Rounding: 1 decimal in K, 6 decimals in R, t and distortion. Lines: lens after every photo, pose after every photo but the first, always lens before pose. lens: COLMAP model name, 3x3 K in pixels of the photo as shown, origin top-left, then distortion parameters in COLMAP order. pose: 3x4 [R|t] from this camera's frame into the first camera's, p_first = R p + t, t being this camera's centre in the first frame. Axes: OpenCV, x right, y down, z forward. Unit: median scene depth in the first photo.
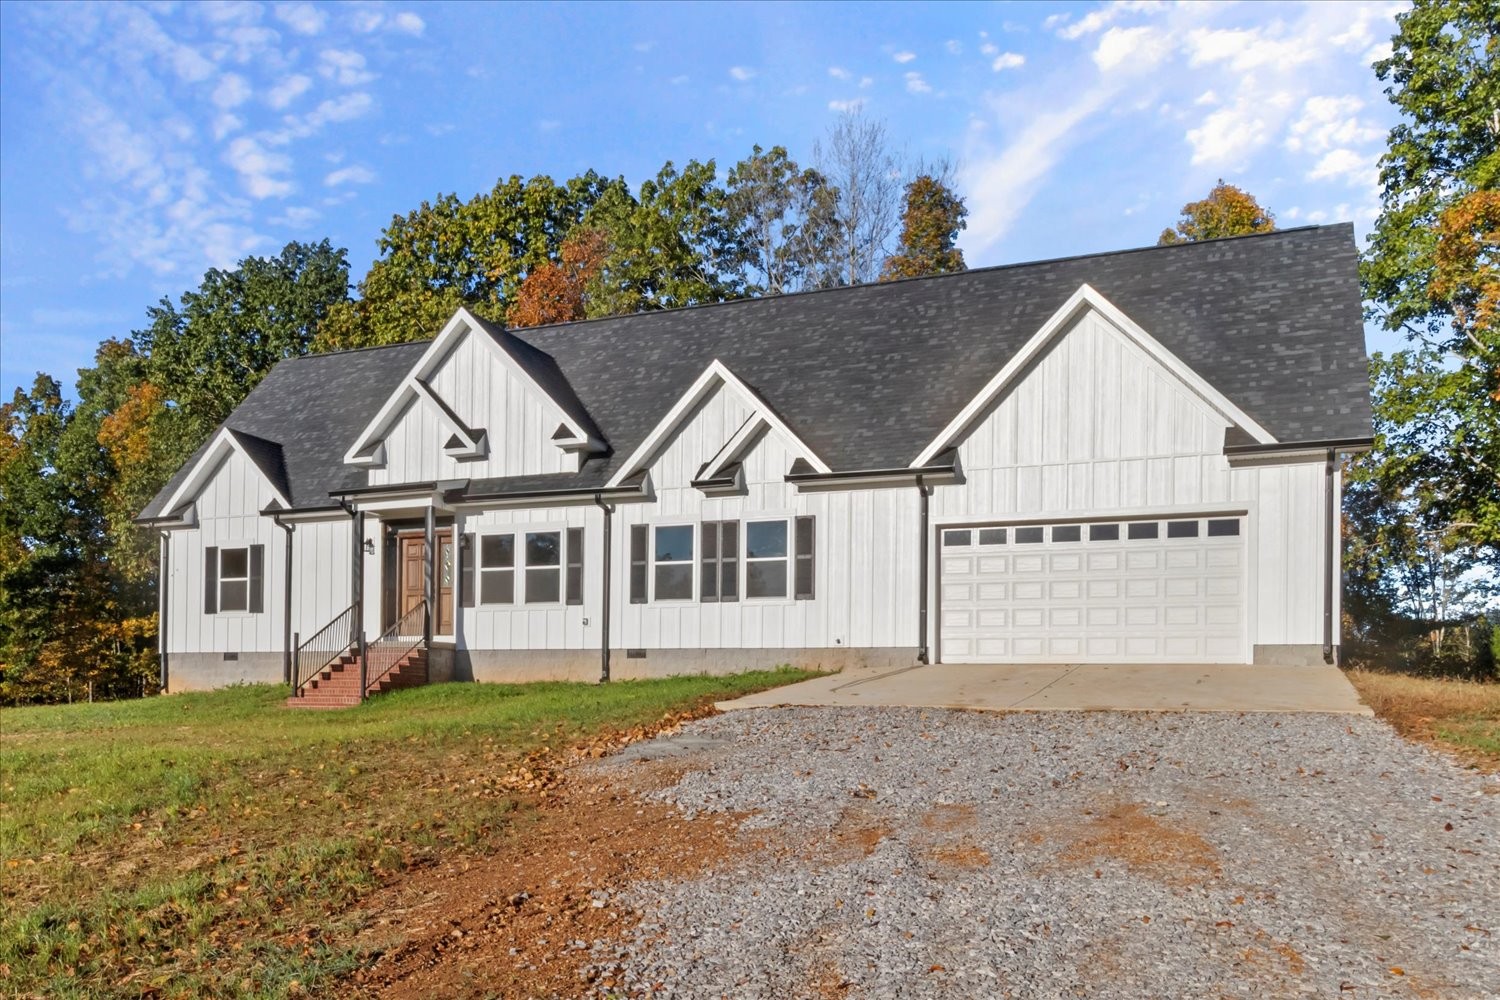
lens RADIAL K [[788.2, 0, 751.4], [0, 788.2, 515.4], [0, 0, 1]] dist [0.000733, -0.000176]
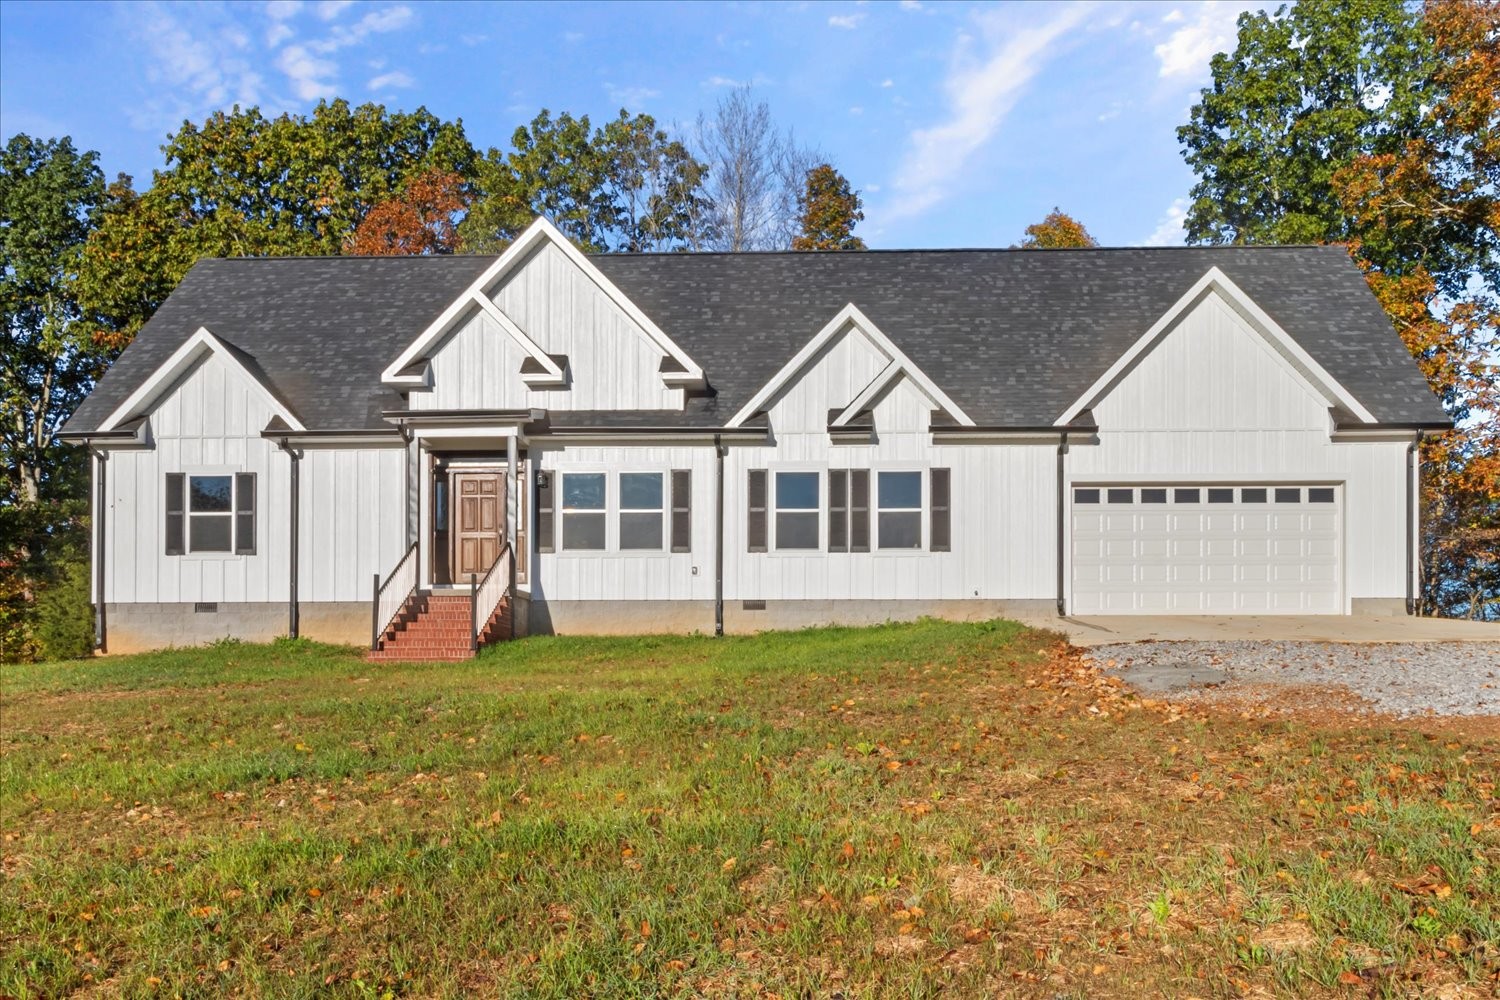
lens RADIAL K [[776.6, 0, 683.2], [0, 776.6, 503.3], [0, 0, 1]] dist [0.002231, -0.001628]
pose [[0.967822, 0.045311, 0.247521, -0.447016], [-0.046866, 0.998901, 0.000390, 0.055135], [-0.247231, -0.011978, 0.968882, 0.115973]]
